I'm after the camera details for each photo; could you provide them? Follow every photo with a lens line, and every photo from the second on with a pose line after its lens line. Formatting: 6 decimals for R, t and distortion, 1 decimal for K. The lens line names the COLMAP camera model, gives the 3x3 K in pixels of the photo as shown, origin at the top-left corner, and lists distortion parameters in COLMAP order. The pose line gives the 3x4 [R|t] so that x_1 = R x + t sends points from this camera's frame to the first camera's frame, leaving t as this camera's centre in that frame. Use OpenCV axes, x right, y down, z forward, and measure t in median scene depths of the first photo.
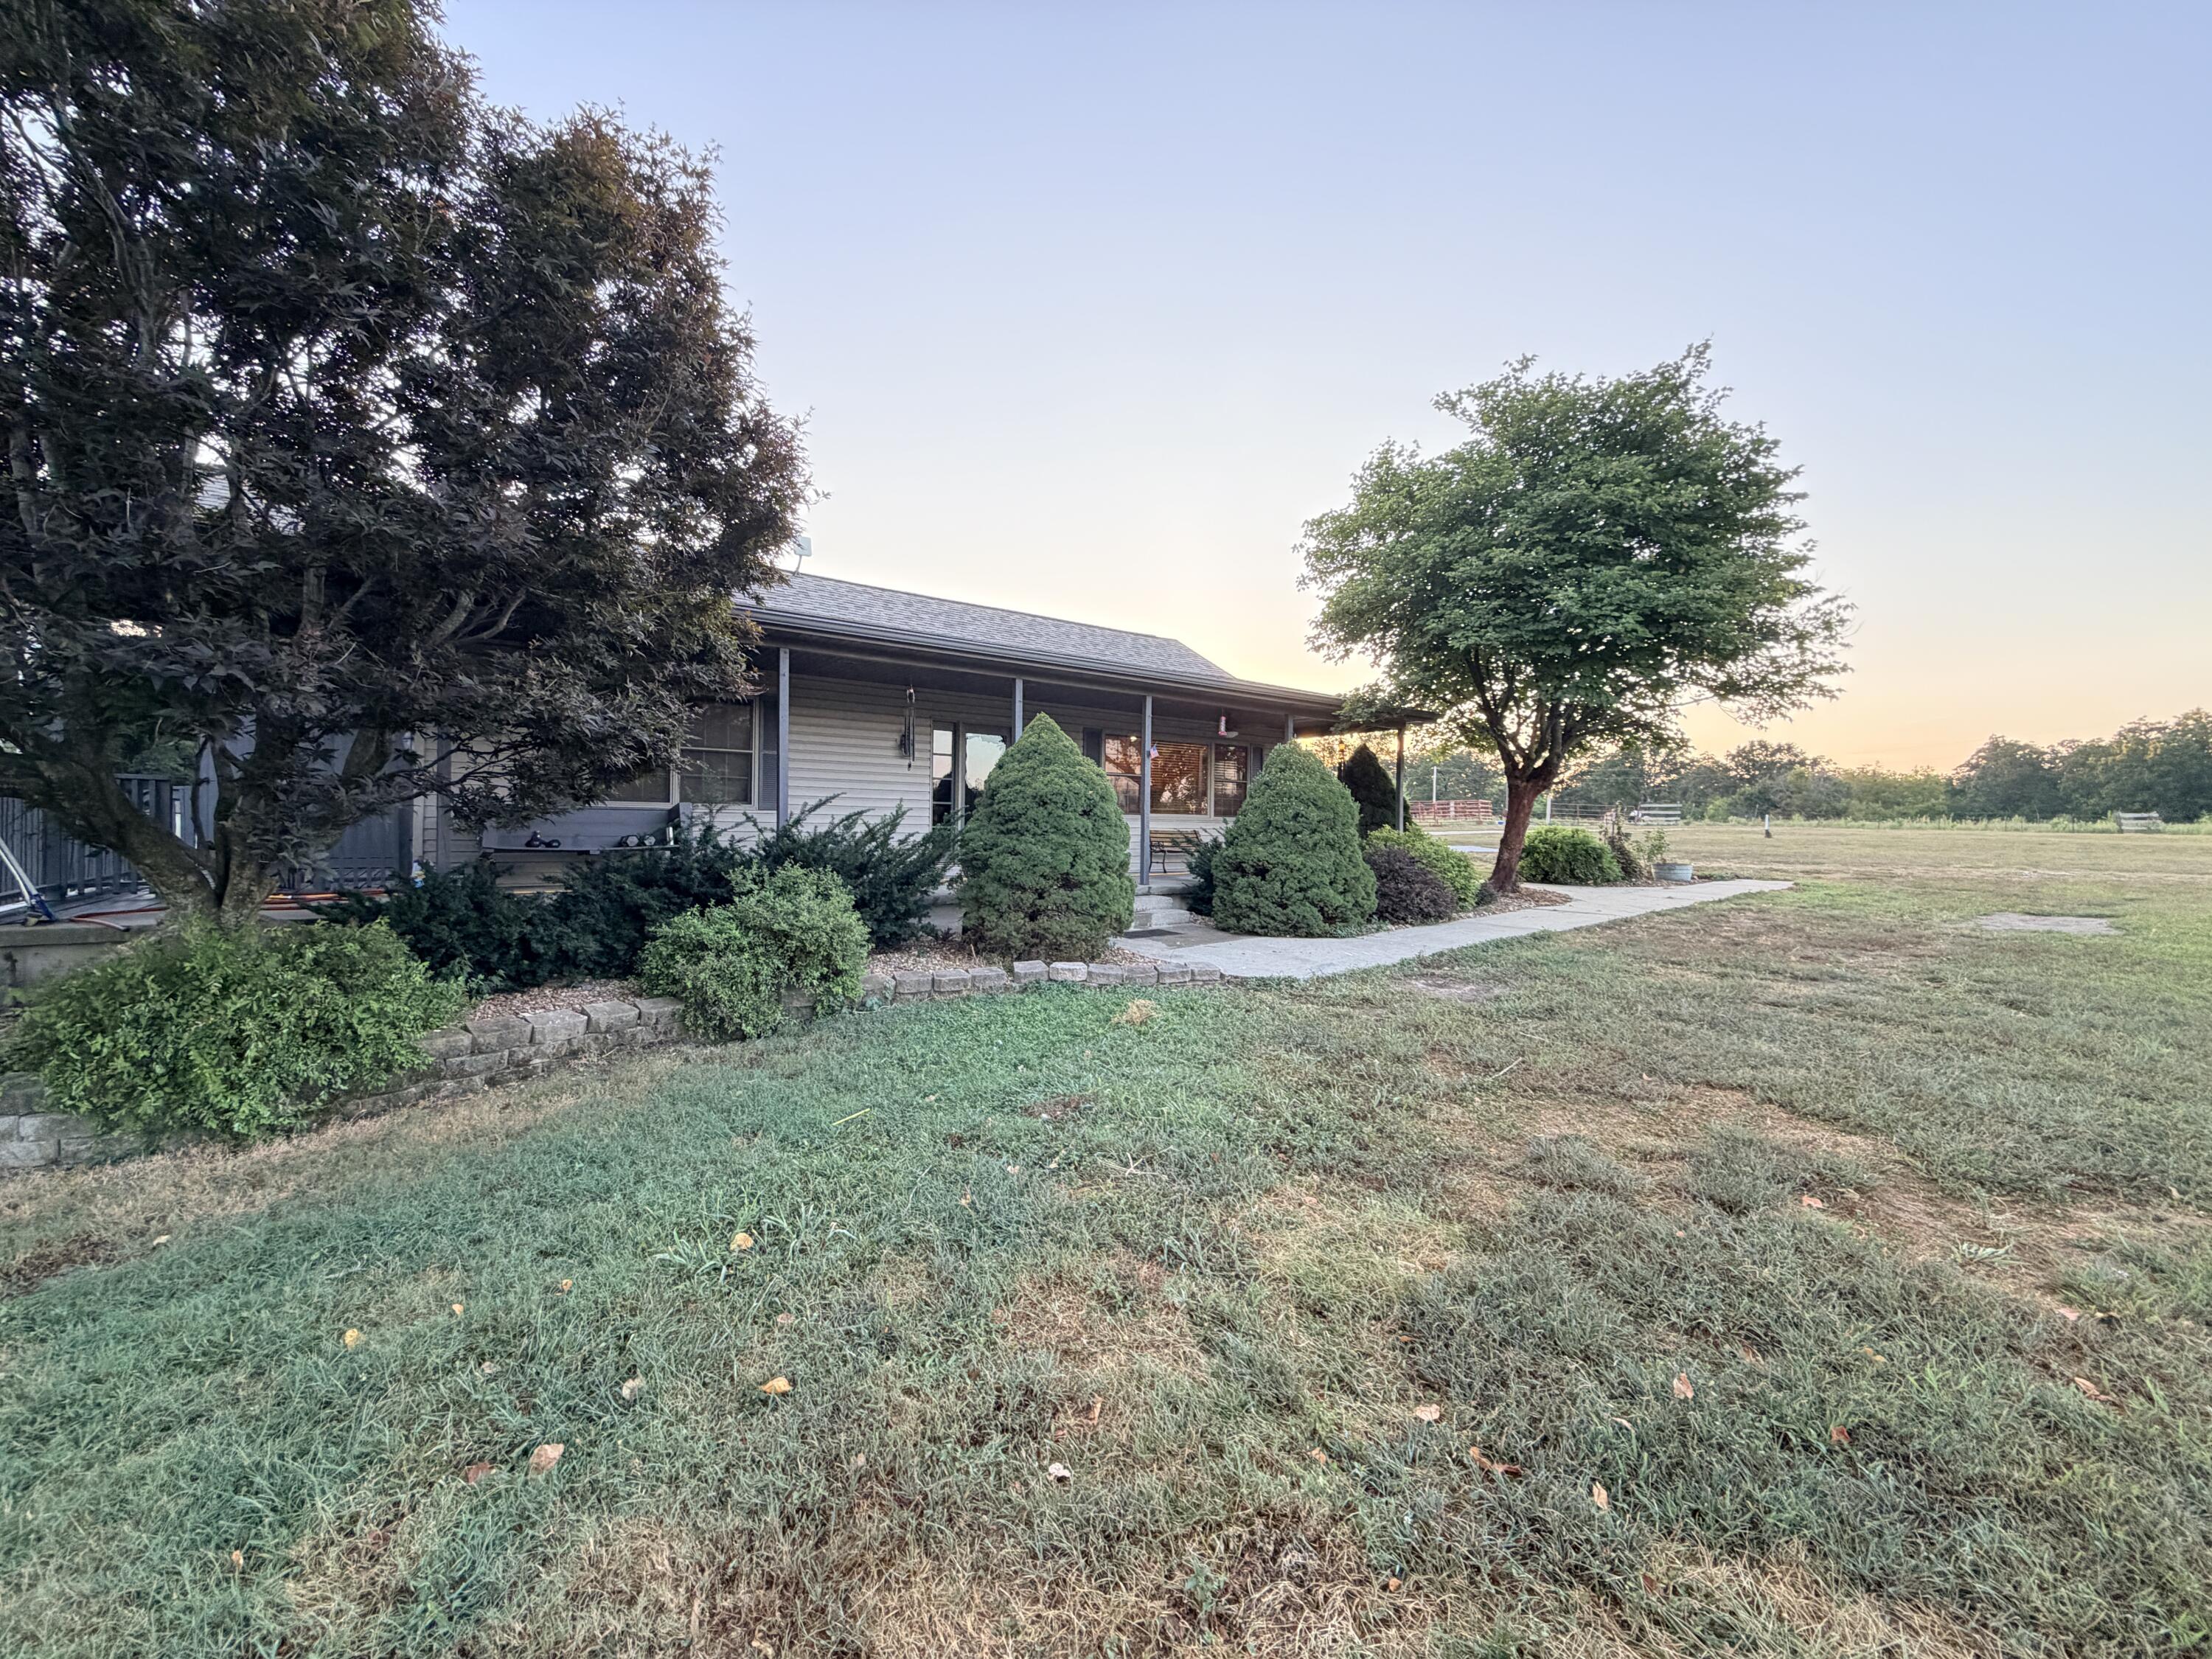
lens RADIAL K [[880.0, 0, 1098.8], [0, 880.0, 824.5], [0, 0, 1]] dist [0.001932, 0.000538]
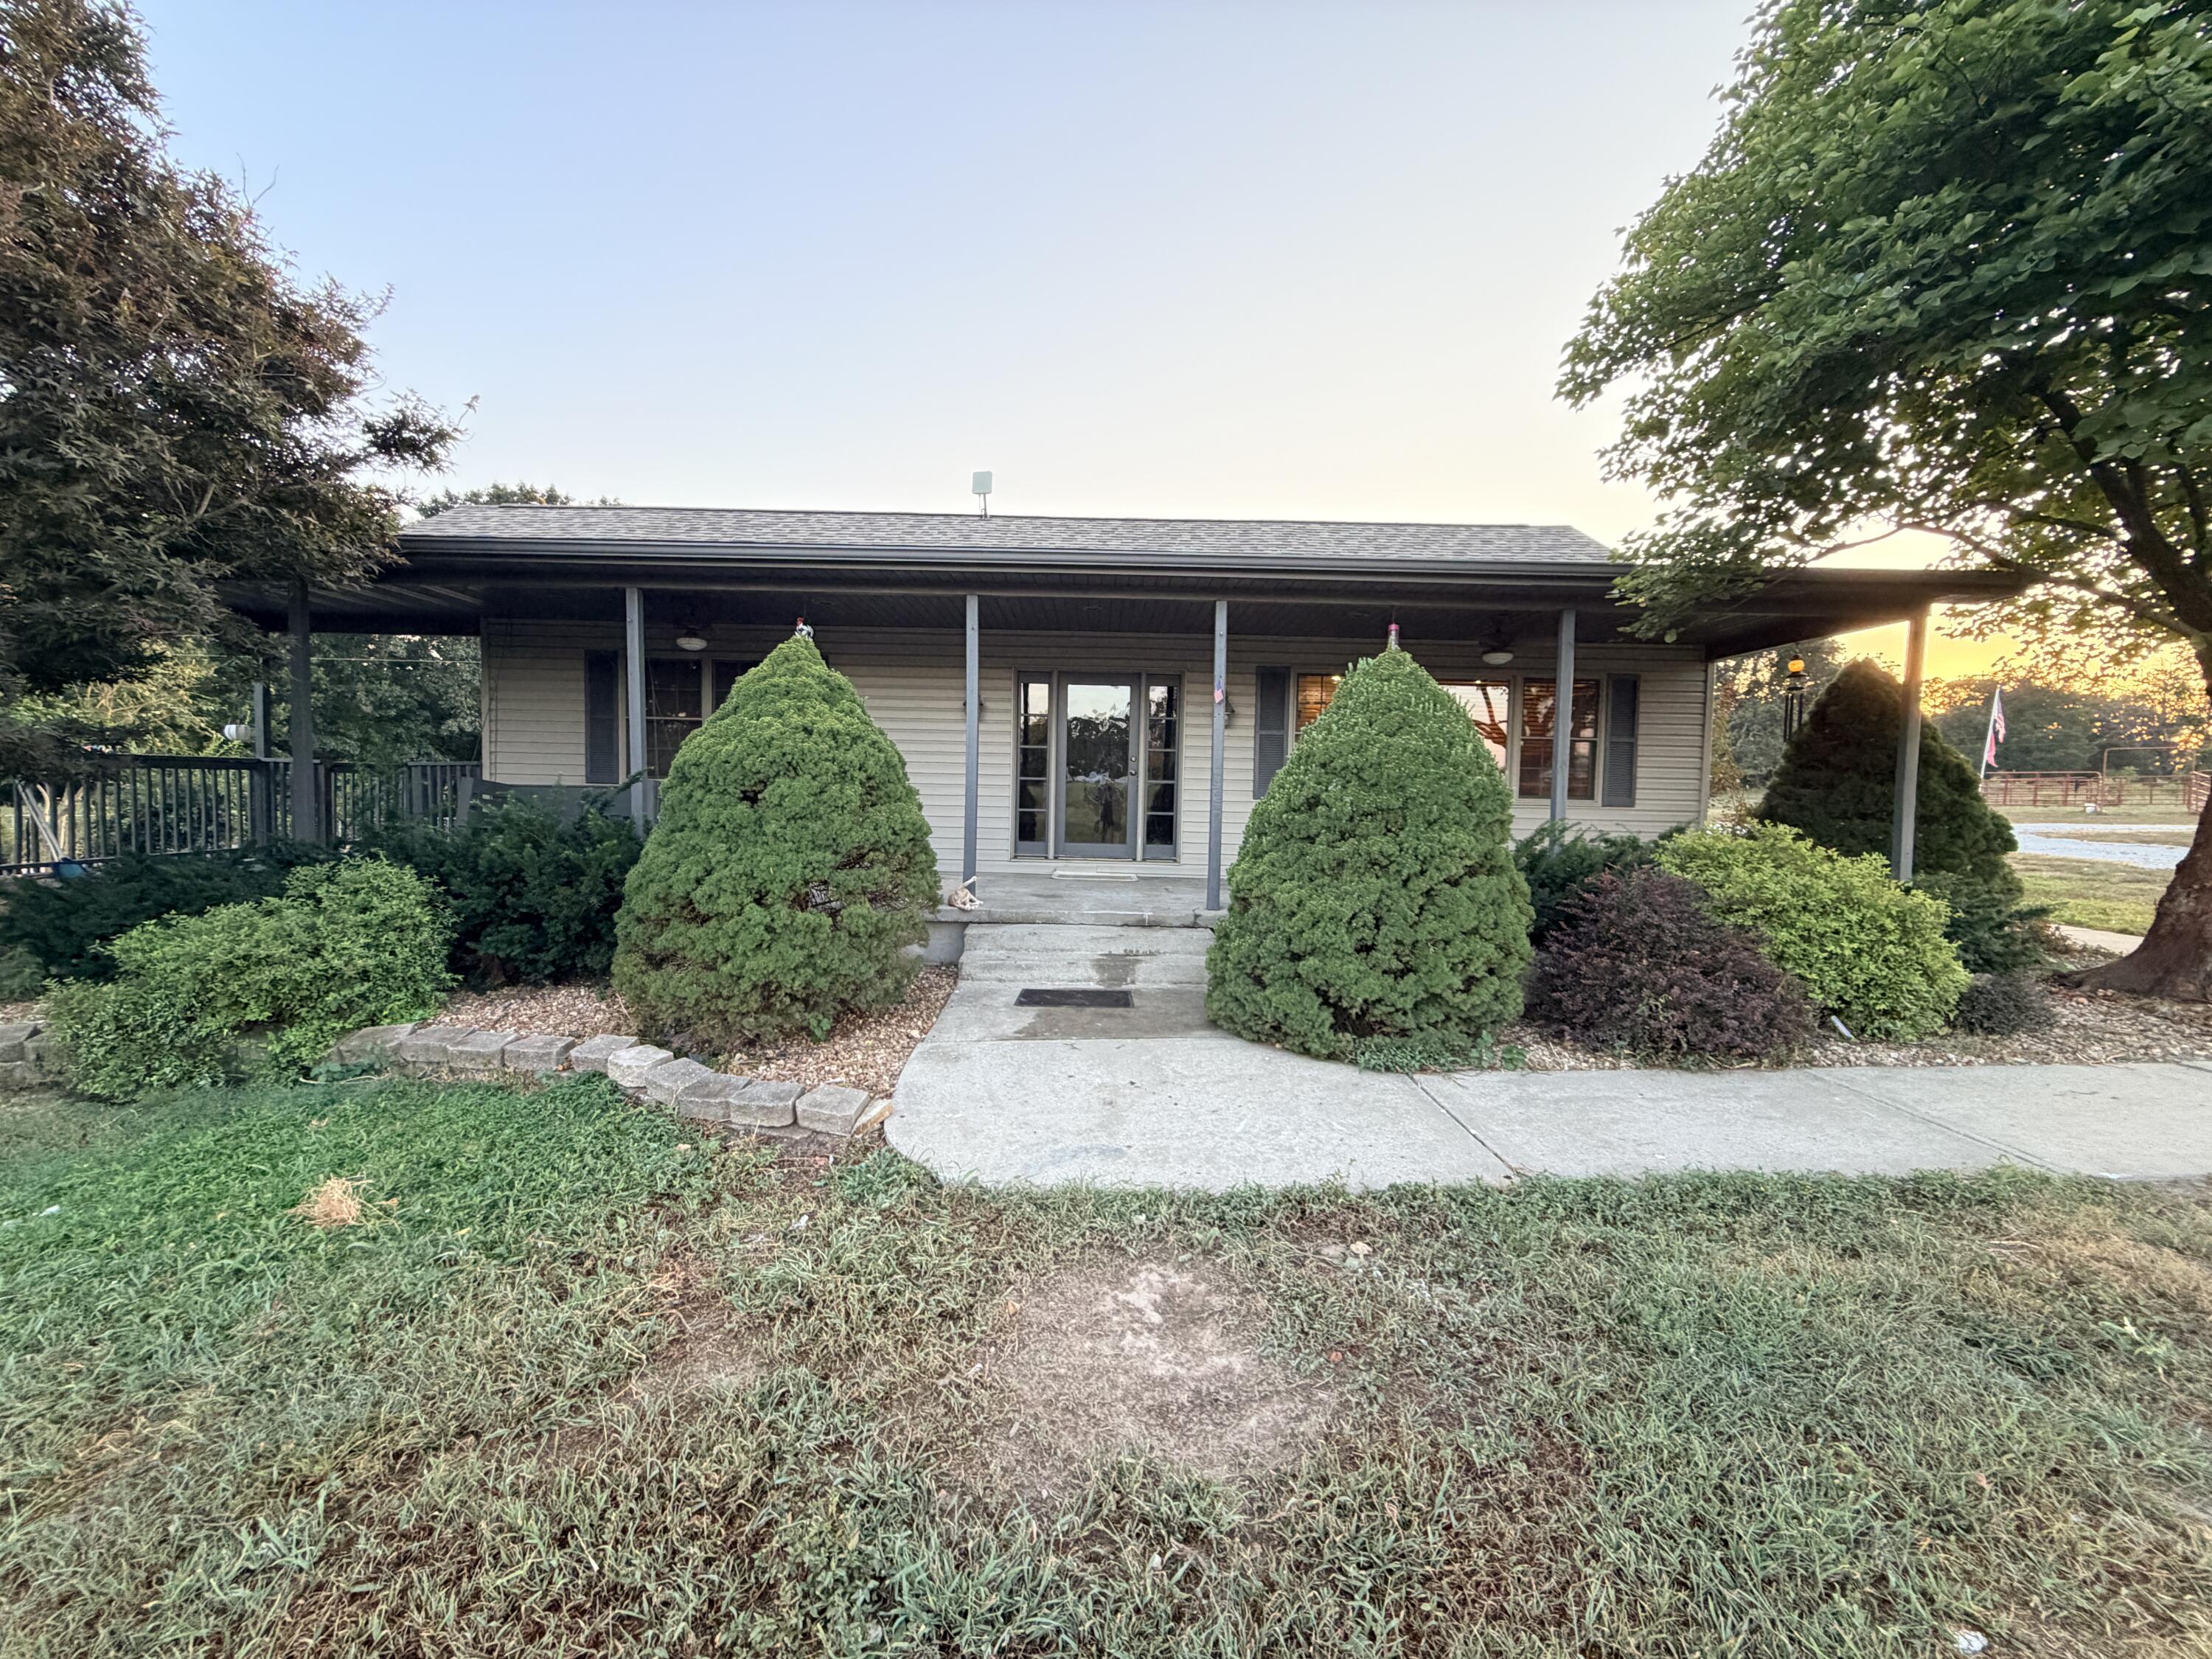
lens RADIAL K [[880.0, 0, 1098.8], [0, 880.0, 824.5], [0, 0, 1]] dist [0.001932, 0.000538]
pose [[0.803446, 0.027073, -0.594761, 0.368637], [-0.008738, 0.999394, 0.033688, -0.011540], [0.595313, -0.021870, 0.803196, 0.469024]]
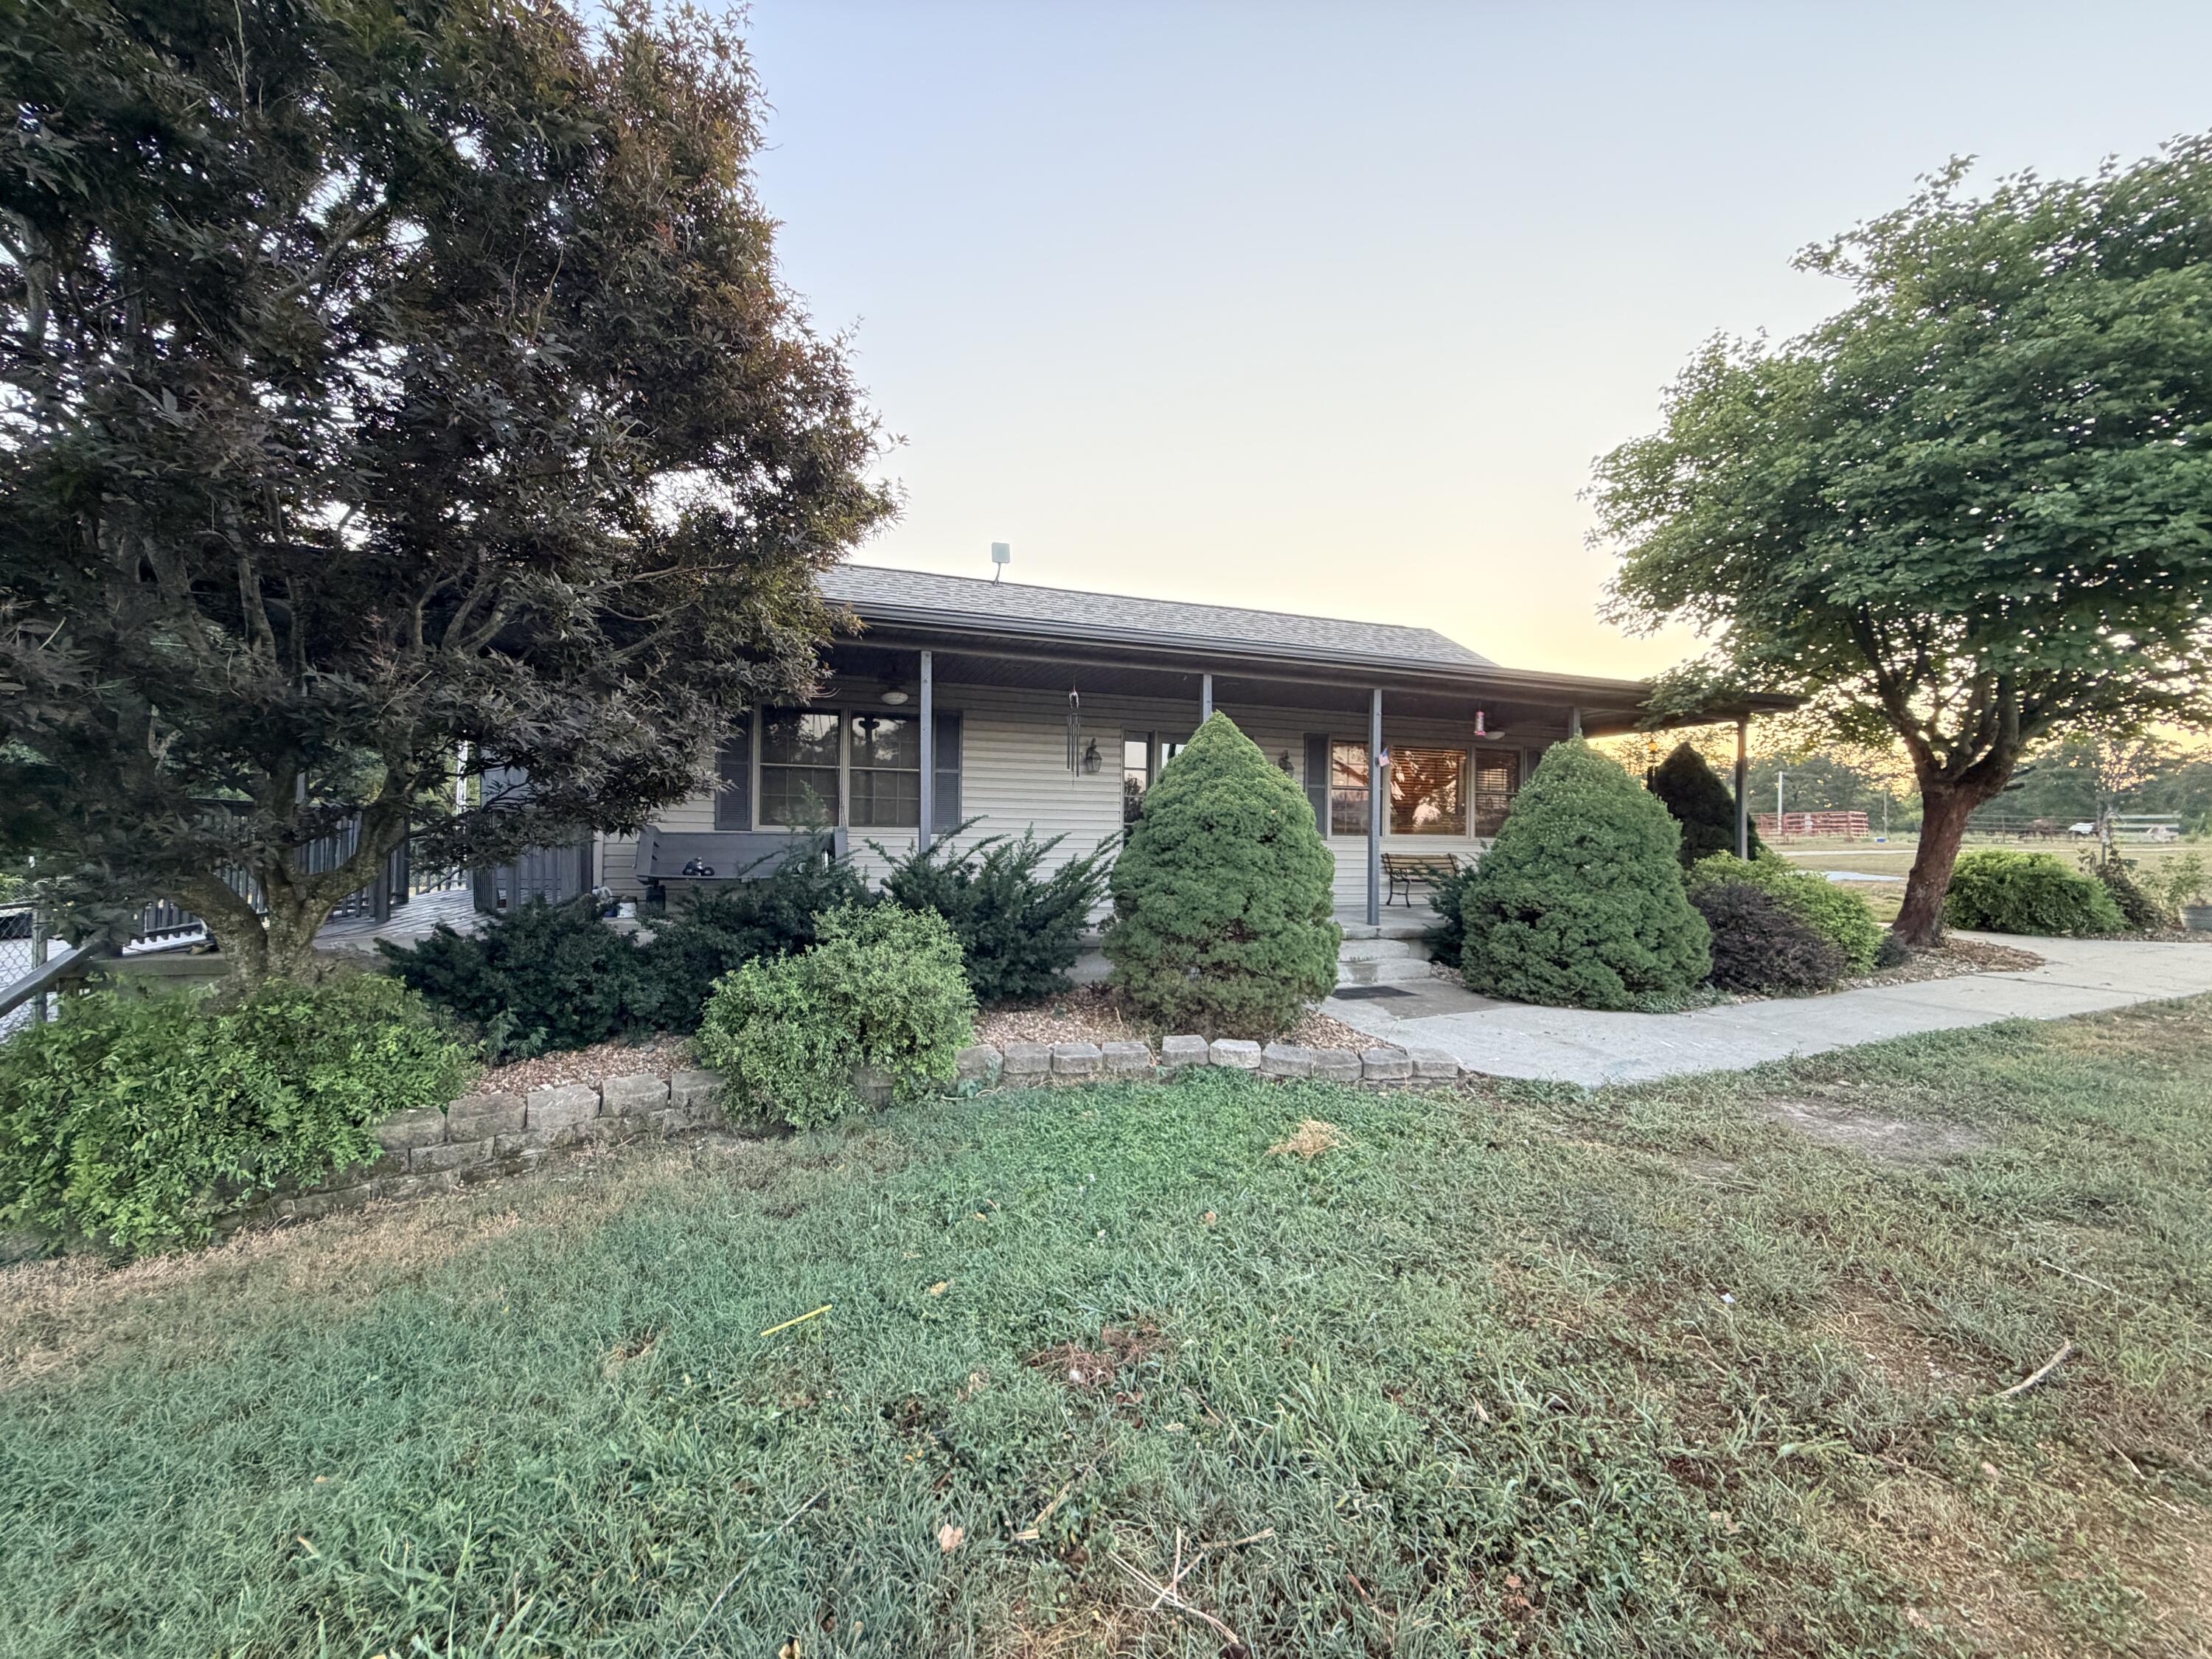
lens RADIAL K [[880.0, 0, 1098.8], [0, 880.0, 824.5], [0, 0, 1]] dist [0.001932, 0.000538]
pose [[0.957394, -0.005822, -0.288725, 0.045637], [0.000512, 0.999829, -0.018463, -0.008301], [0.288783, 0.017529, 0.957234, 0.163194]]
